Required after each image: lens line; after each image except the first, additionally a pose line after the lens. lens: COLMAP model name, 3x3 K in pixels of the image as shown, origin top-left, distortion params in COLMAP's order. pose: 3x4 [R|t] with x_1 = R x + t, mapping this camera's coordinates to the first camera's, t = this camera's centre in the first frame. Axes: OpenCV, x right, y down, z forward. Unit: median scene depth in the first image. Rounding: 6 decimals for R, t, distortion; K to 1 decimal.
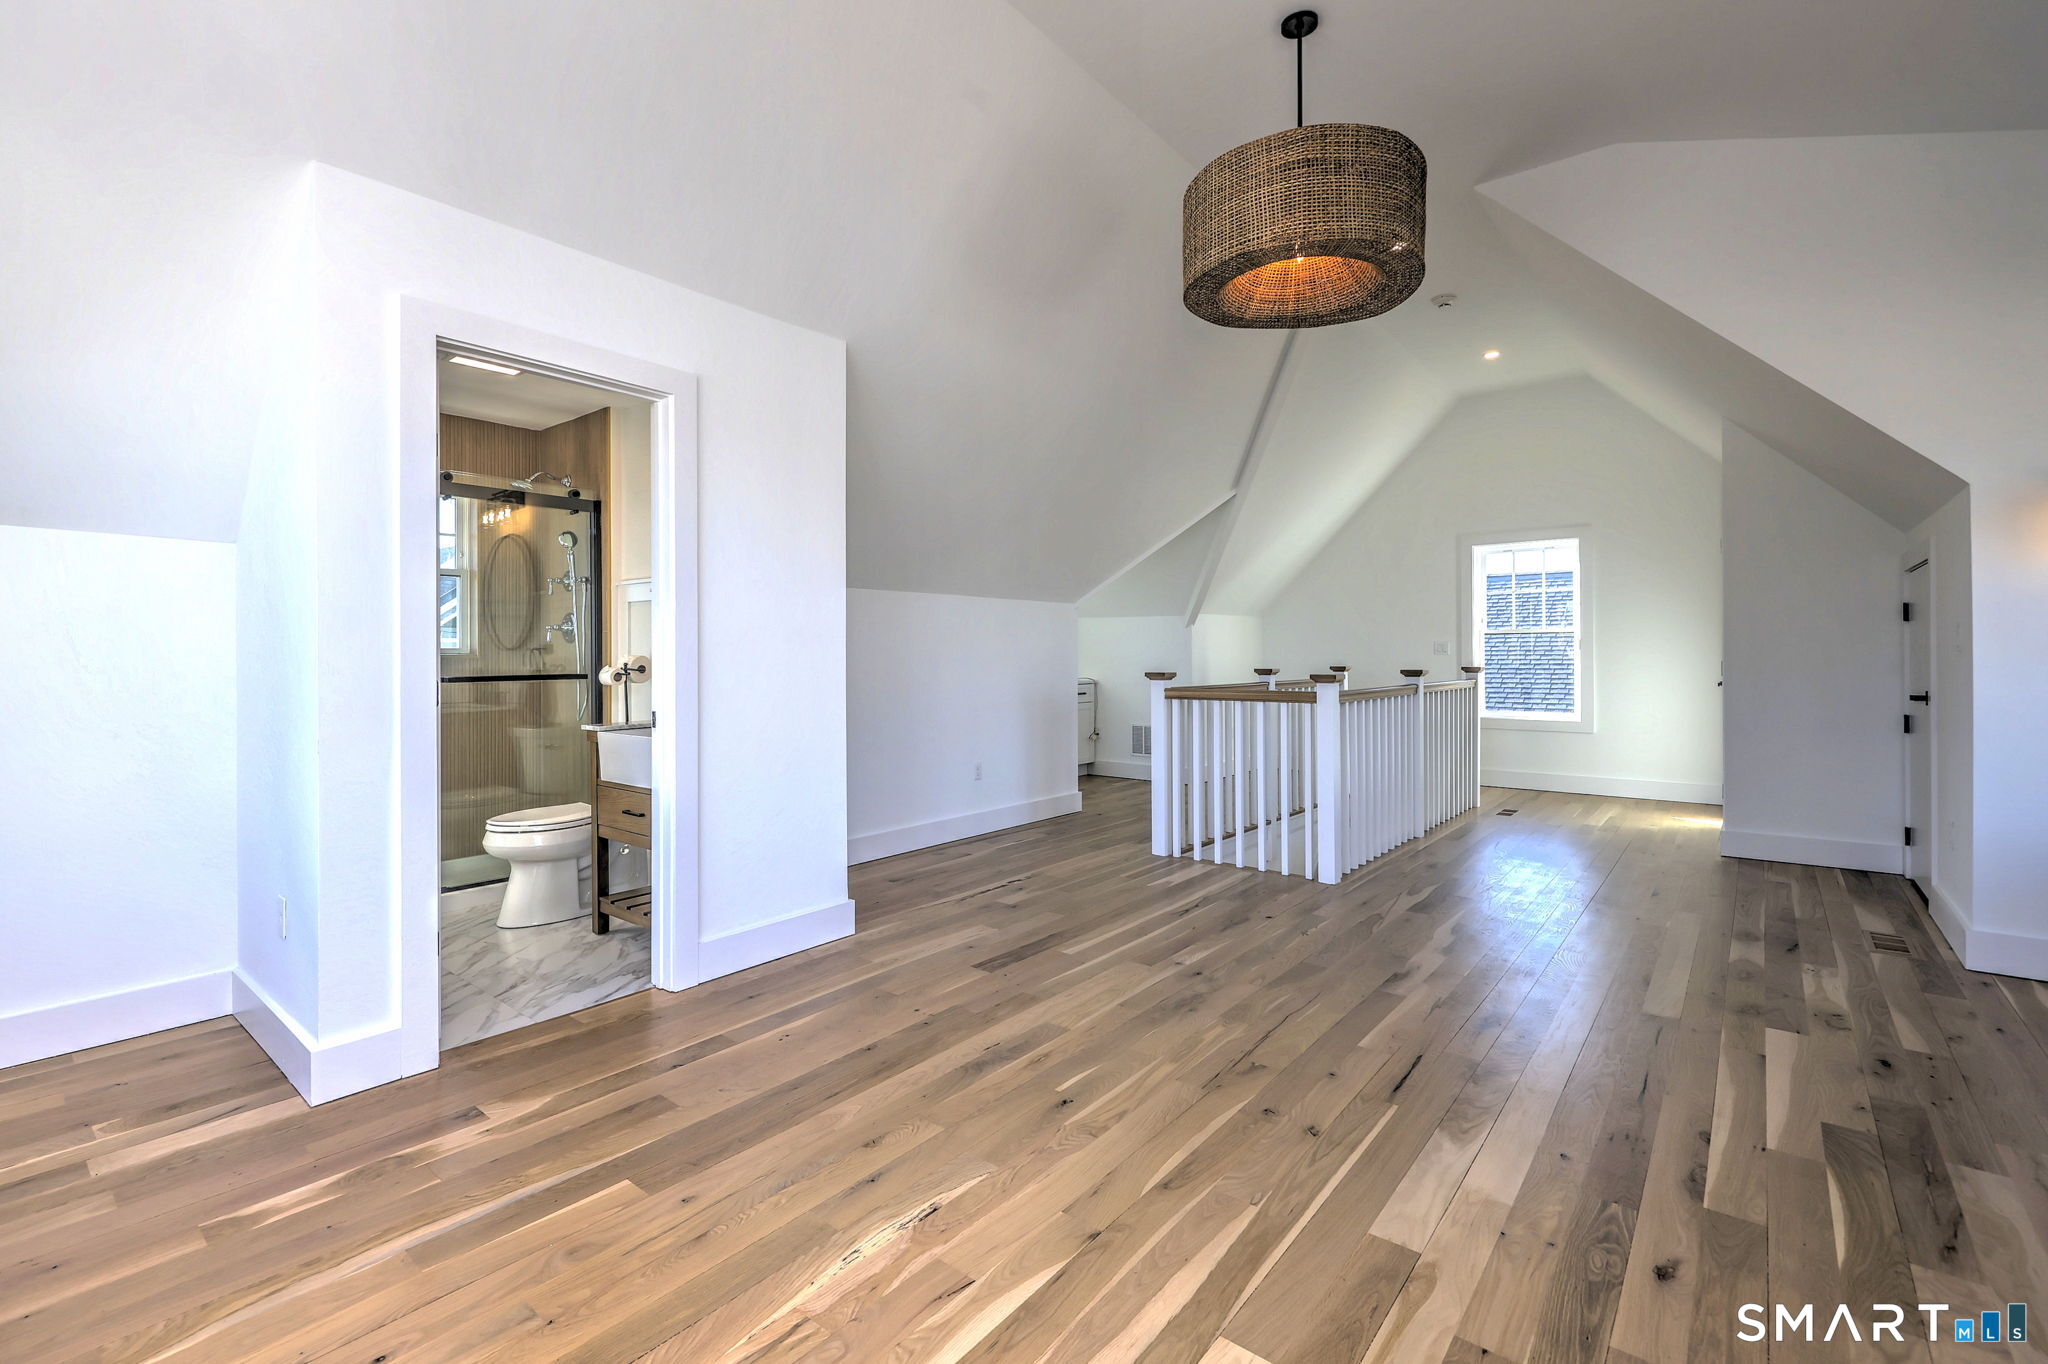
lens RADIAL K [[927.8, 0, 976.6], [0, 927.8, 654.7], [0, 0, 1]] dist [0.020235, -0.012157]
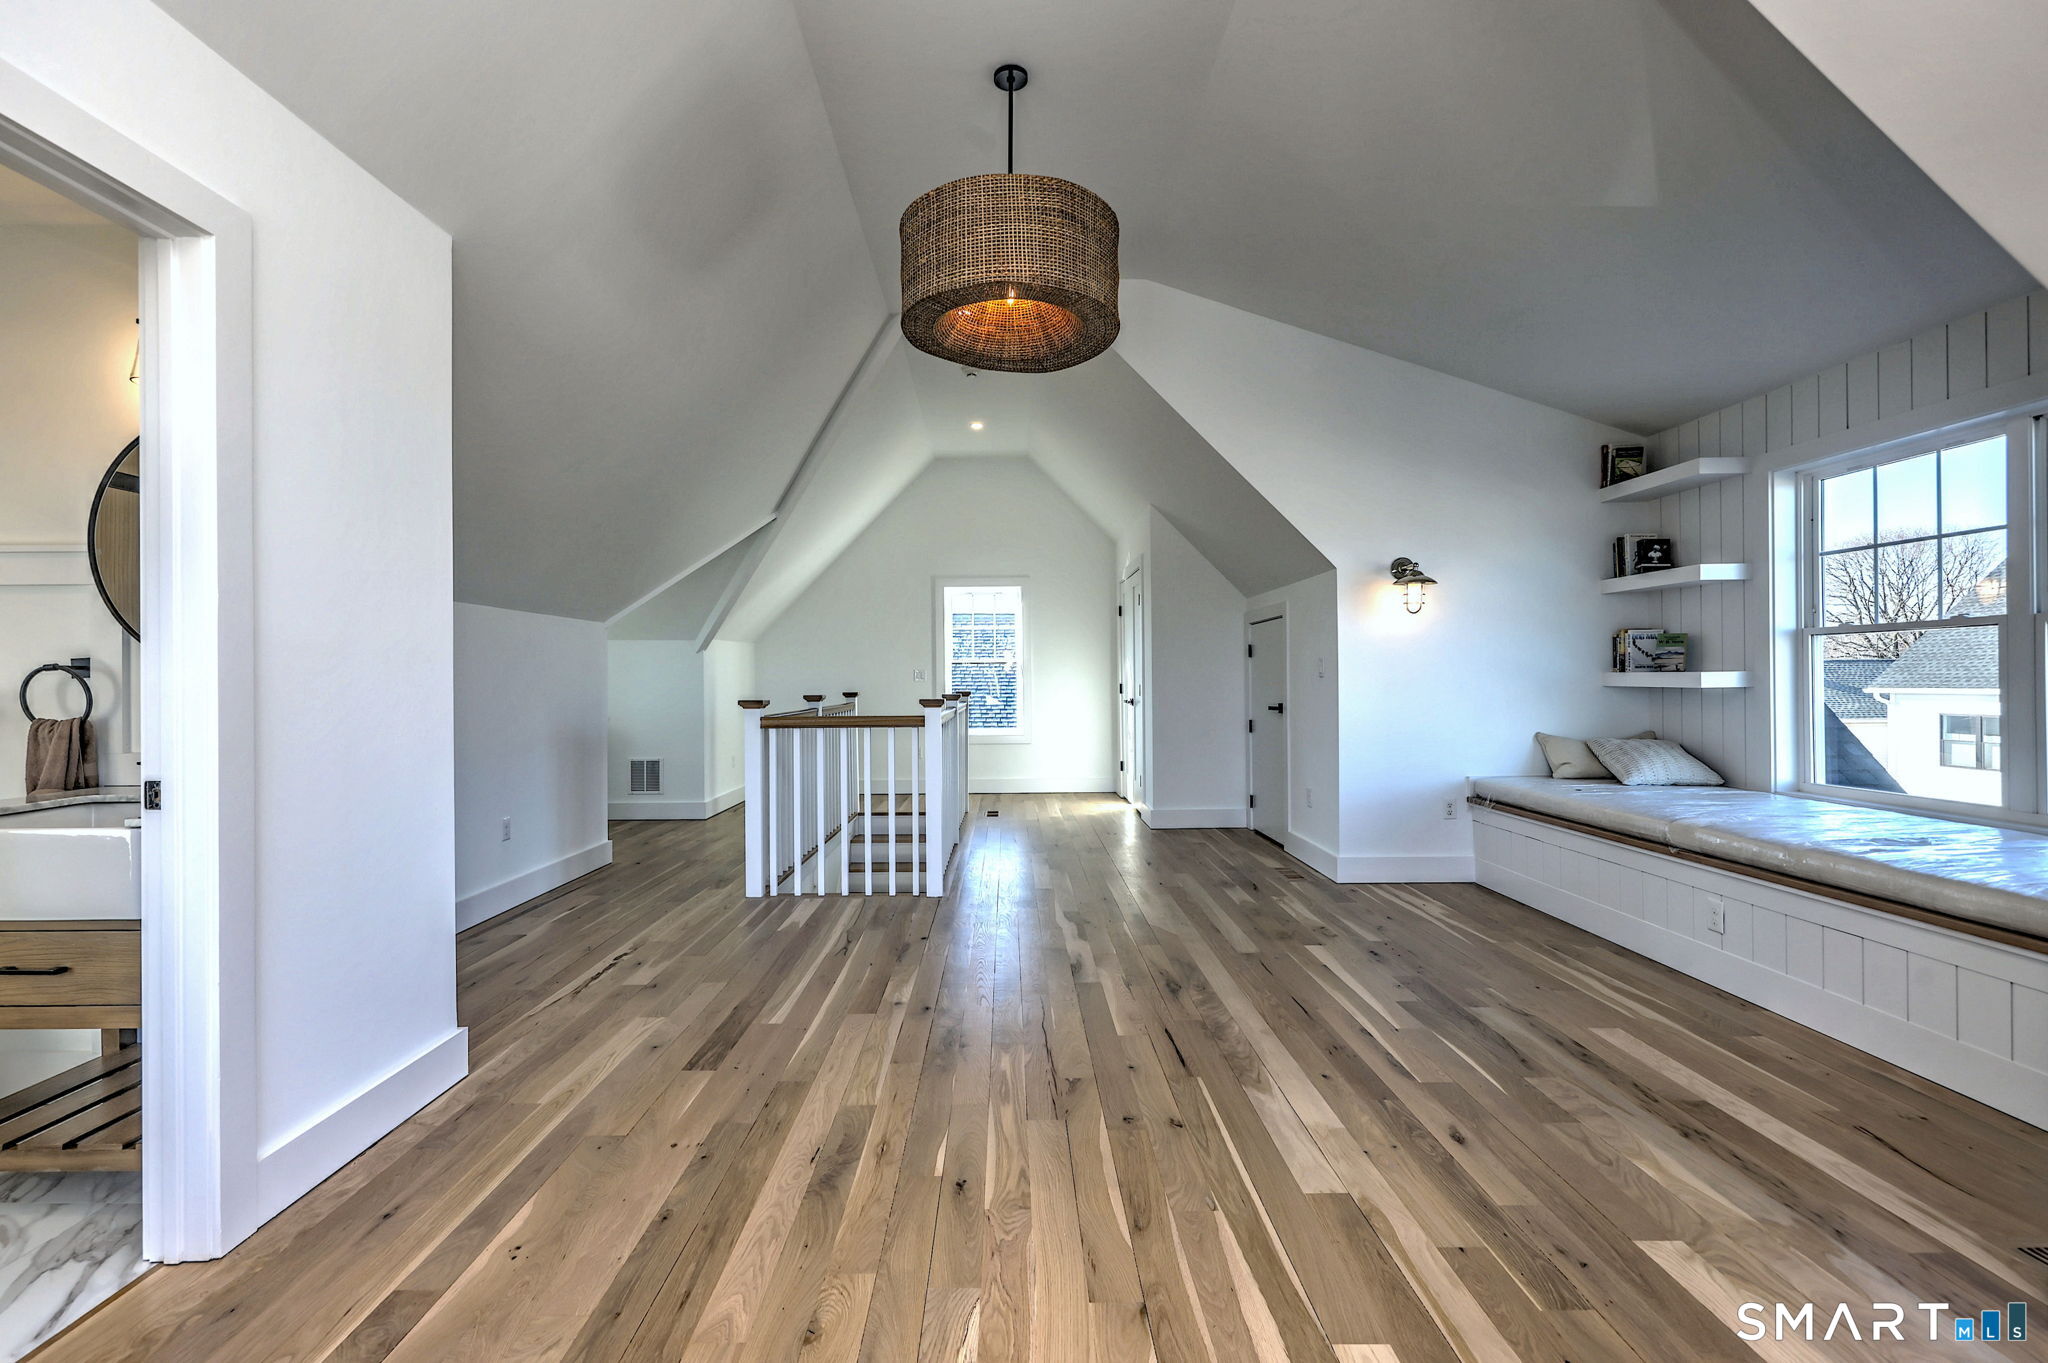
lens RADIAL K [[897.1, 0, 1024.0], [0, 897.1, 681.5], [0, 0, 1]] dist [0.004119, -0.000856]
pose [[0.750941, -0.003579, 0.660360, -0.321090], [0.004372, 0.999990, 0.000449, 0.001631], [-0.660355, 0.002549, 0.750949, 0.243579]]
